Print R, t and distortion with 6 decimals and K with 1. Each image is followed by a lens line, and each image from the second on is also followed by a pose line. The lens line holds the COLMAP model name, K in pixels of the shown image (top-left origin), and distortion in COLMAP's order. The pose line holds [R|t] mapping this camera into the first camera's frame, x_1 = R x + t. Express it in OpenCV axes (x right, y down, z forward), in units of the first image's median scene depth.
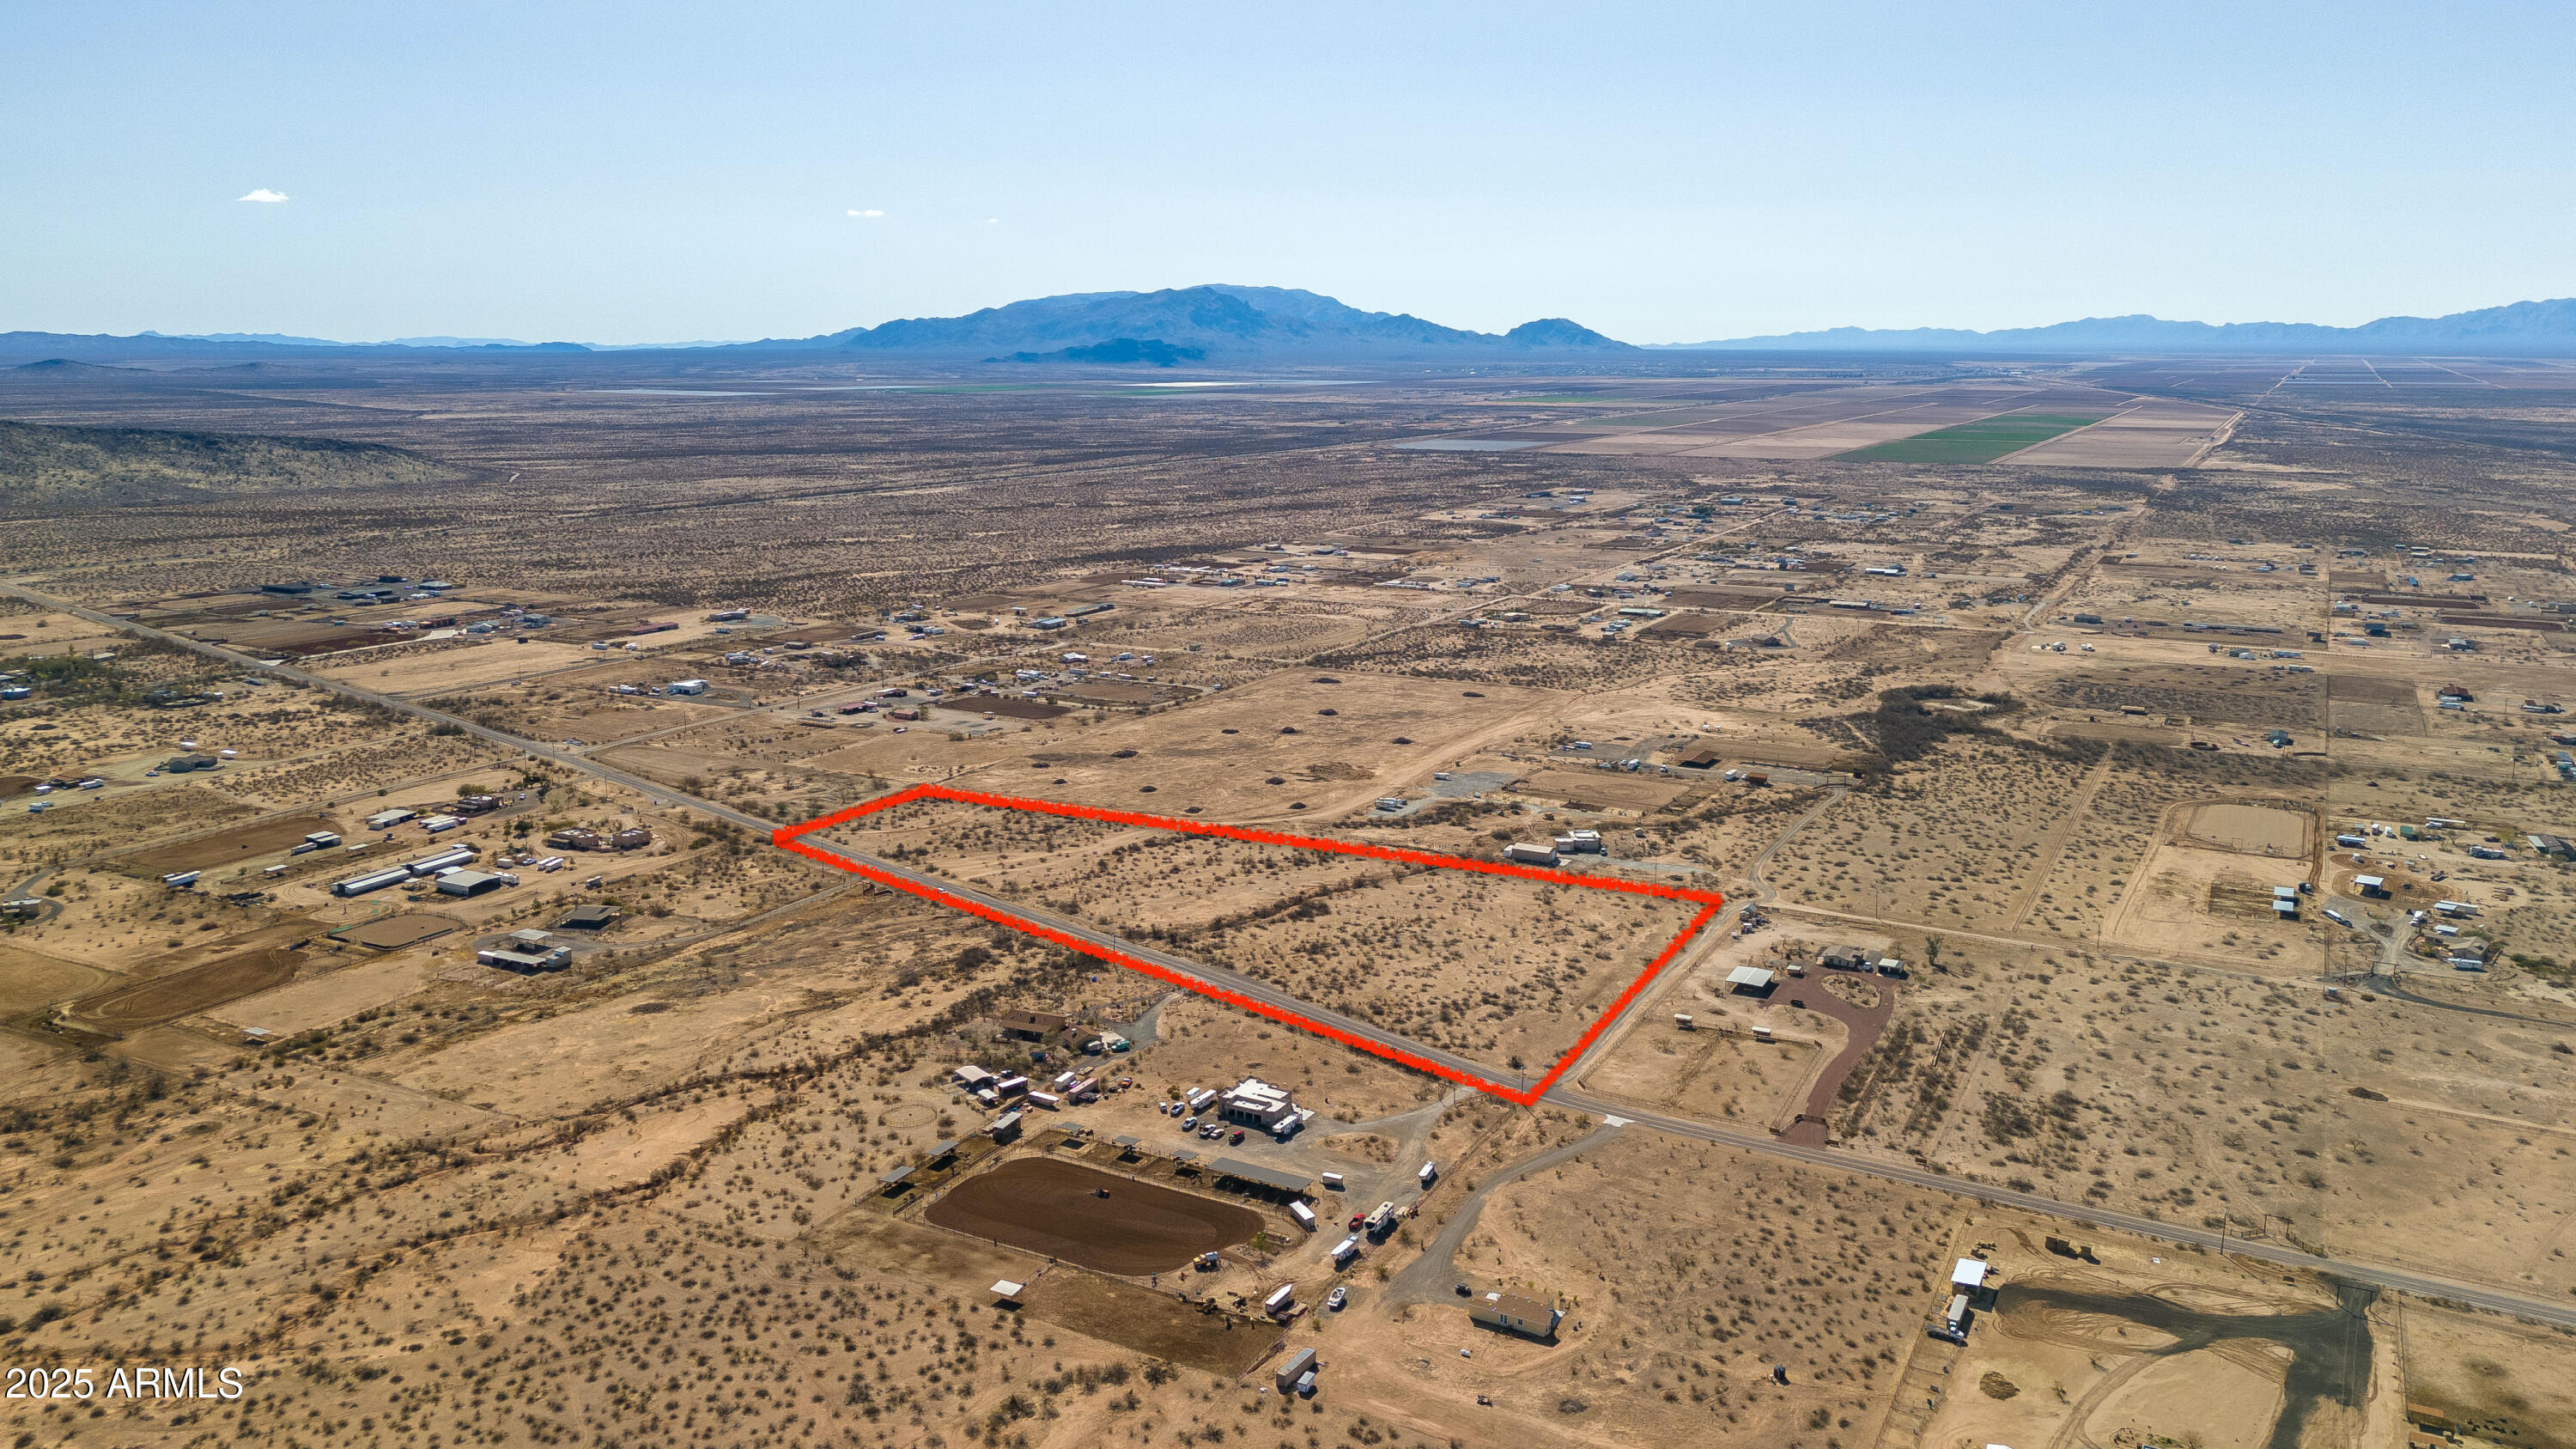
lens RADIAL K [[1899.9, 0, 1296.2], [0, 1899.9, 717.0], [0, 0, 1]] dist [0.073722, -0.061556]
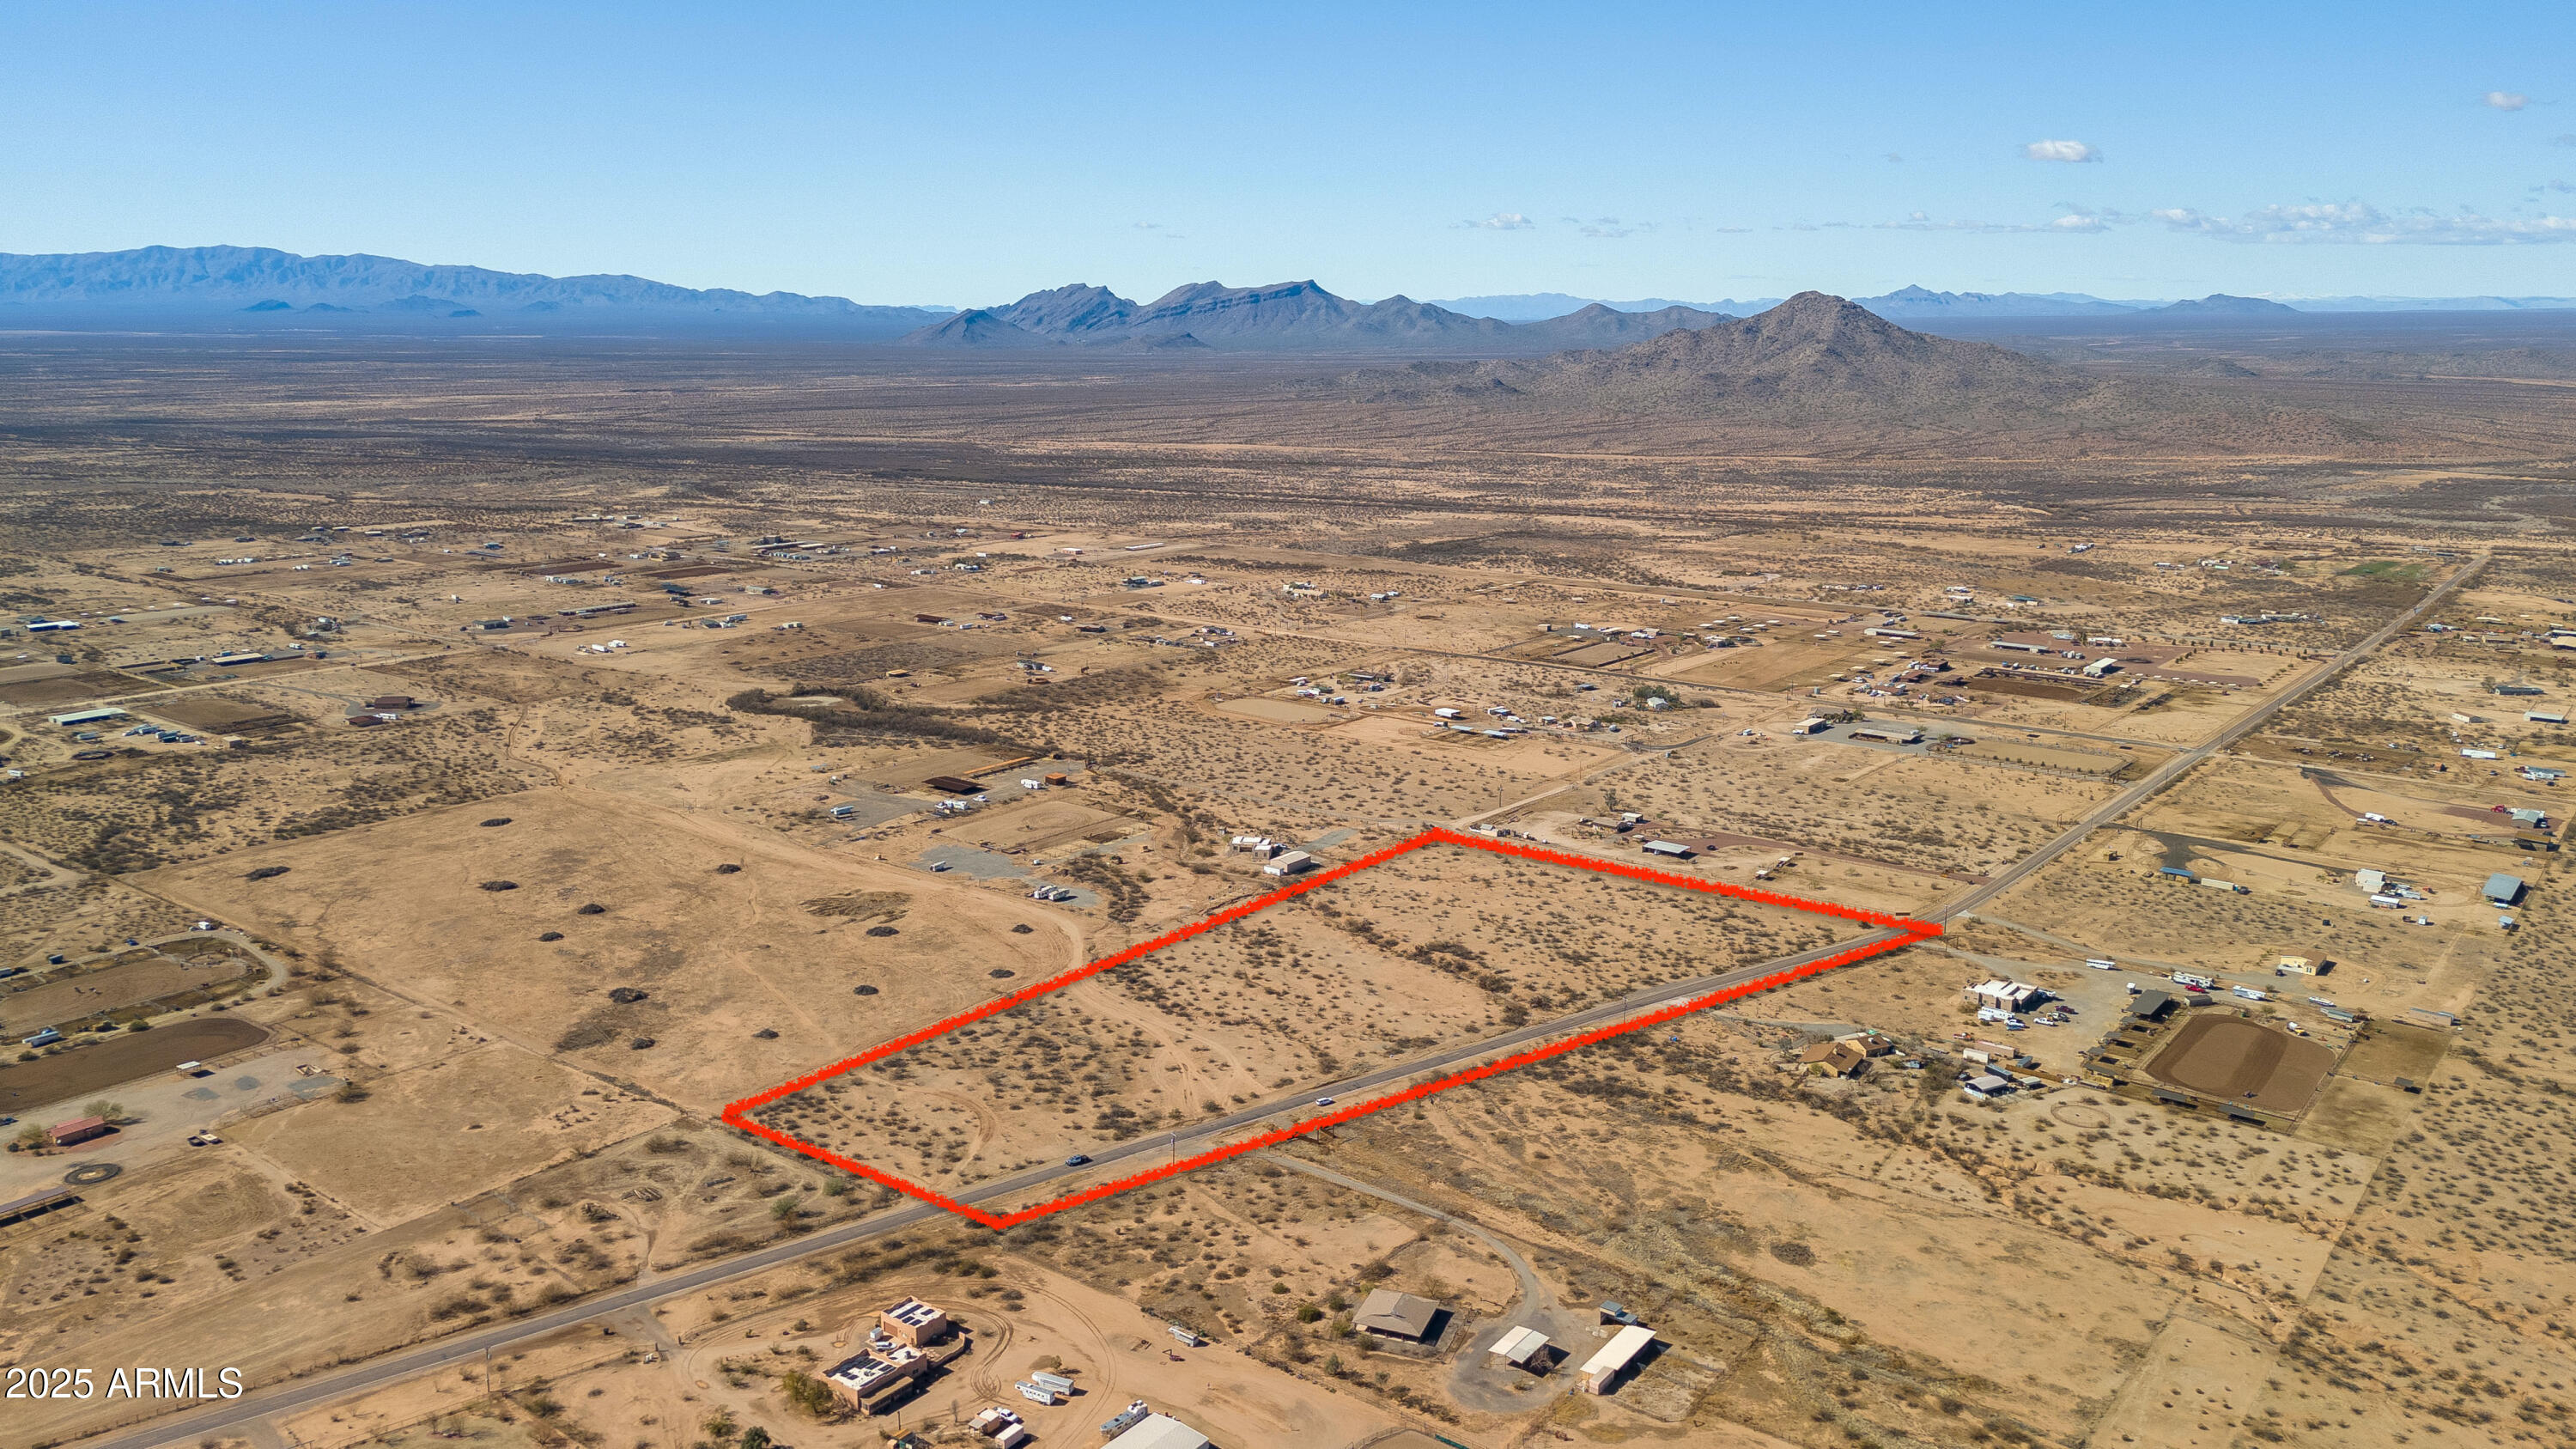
lens RADIAL K [[1899.9, 0, 1302.0], [0, 1899.9, 721.8], [0, 0, 1]] dist [0.073722, -0.061556]
pose [[0.175320, -0.212040, 0.961406, -0.985196], [0.191483, 0.965227, 0.177964, -0.213989], [-0.965711, 0.152893, 0.209825, 0.913322]]
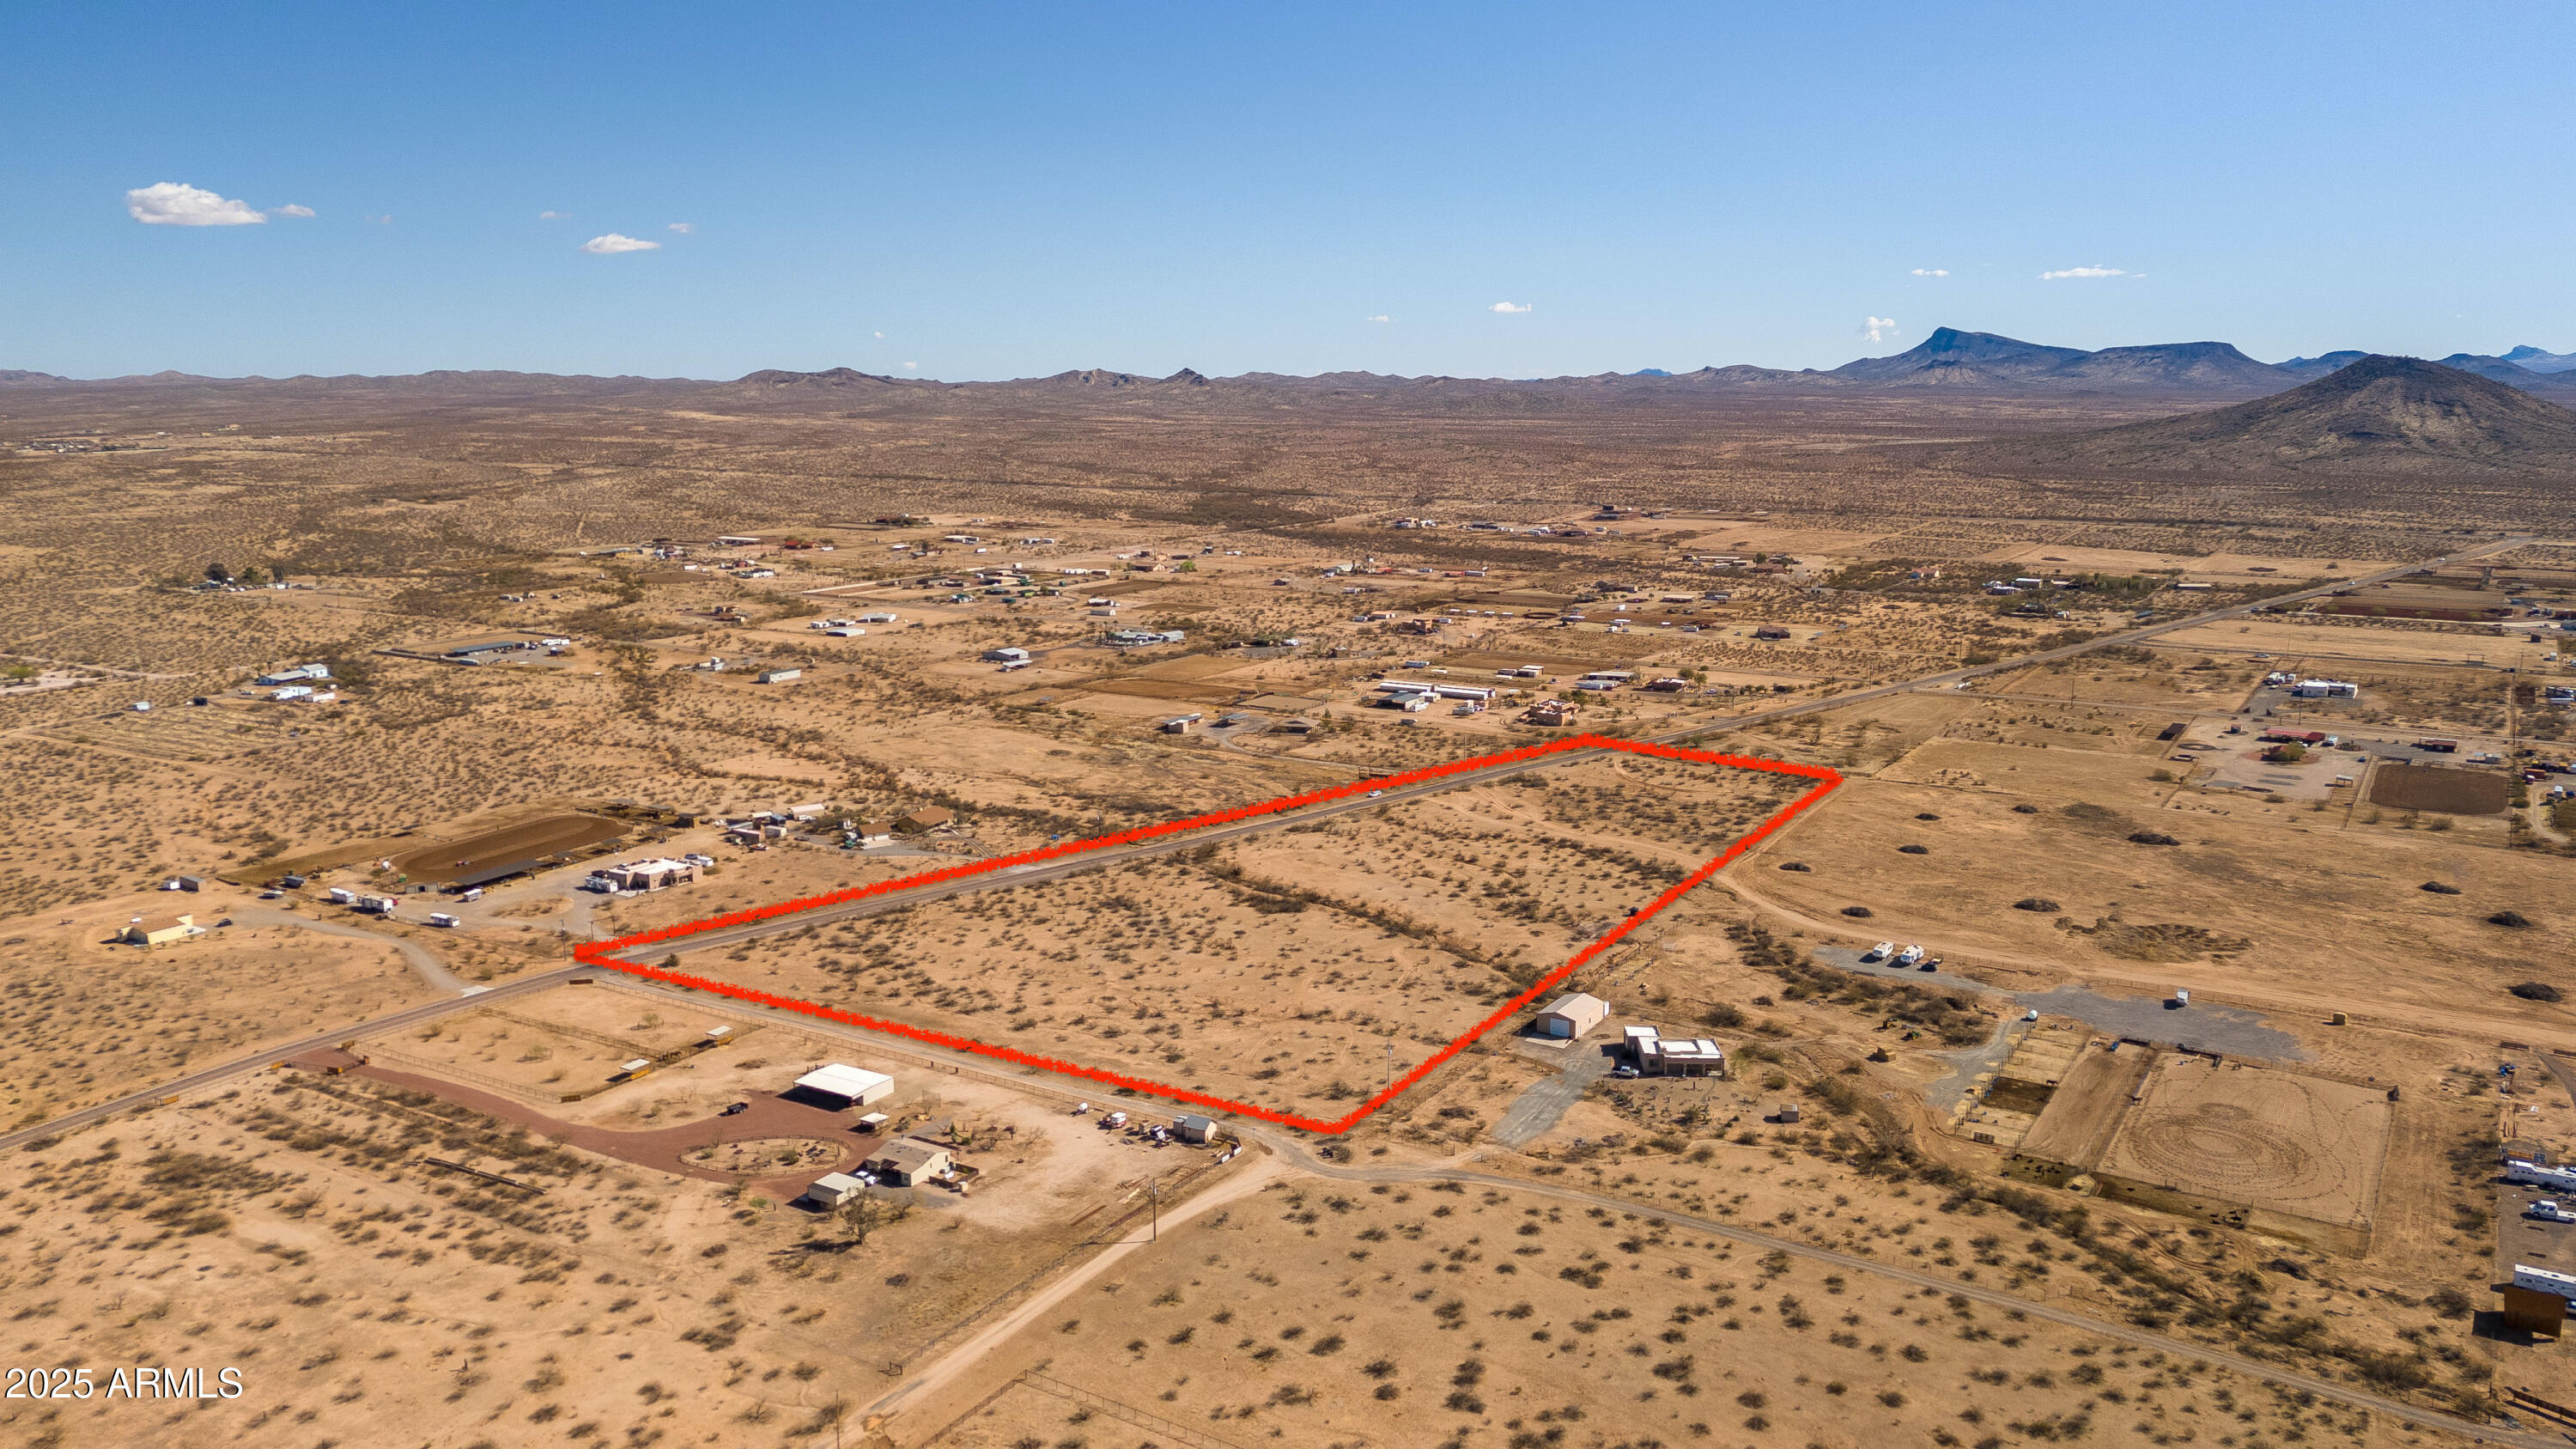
lens RADIAL K [[1899.9, 0, 1288.0], [0, 1899.9, 717.3], [0, 0, 1]] dist [0.073722, -0.061556]
pose [[-0.080537, 0.177838, -0.980759, 0.790634], [-0.189589, 0.963259, 0.190233, -0.123678], [0.978555, 0.201262, -0.043862, 1.097740]]
